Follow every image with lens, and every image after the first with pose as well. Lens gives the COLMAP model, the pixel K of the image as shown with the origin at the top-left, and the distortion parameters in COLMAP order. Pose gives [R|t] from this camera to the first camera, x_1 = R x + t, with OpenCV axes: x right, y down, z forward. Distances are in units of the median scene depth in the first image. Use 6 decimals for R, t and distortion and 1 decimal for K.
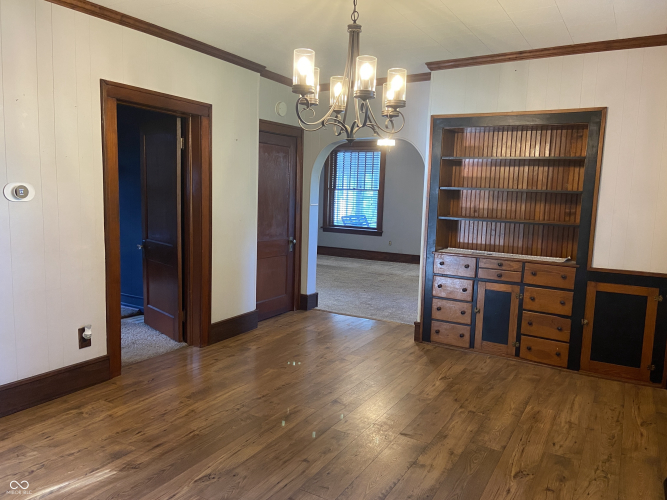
lens RADIAL K [[512.6, 0, 332.6], [0, 512.6, 251.8], [0, 0, 1]] dist [0.093788, -0.100633]
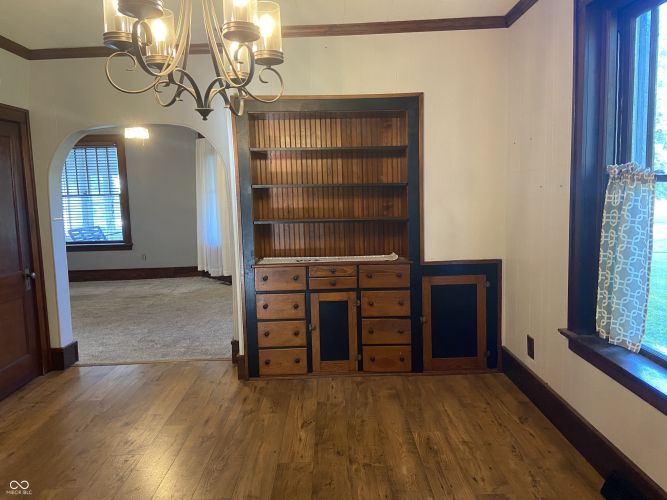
lens RADIAL K [[512.6, 0, 340.1], [0, 512.6, 246.6], [0, 0, 1]] dist [0.093788, -0.100633]
pose [[0.853351, -0.110706, 0.509446, -0.097513], [0.116288, 0.992994, 0.020995, -0.031426], [-0.508201, 0.041326, 0.860246, 0.242776]]
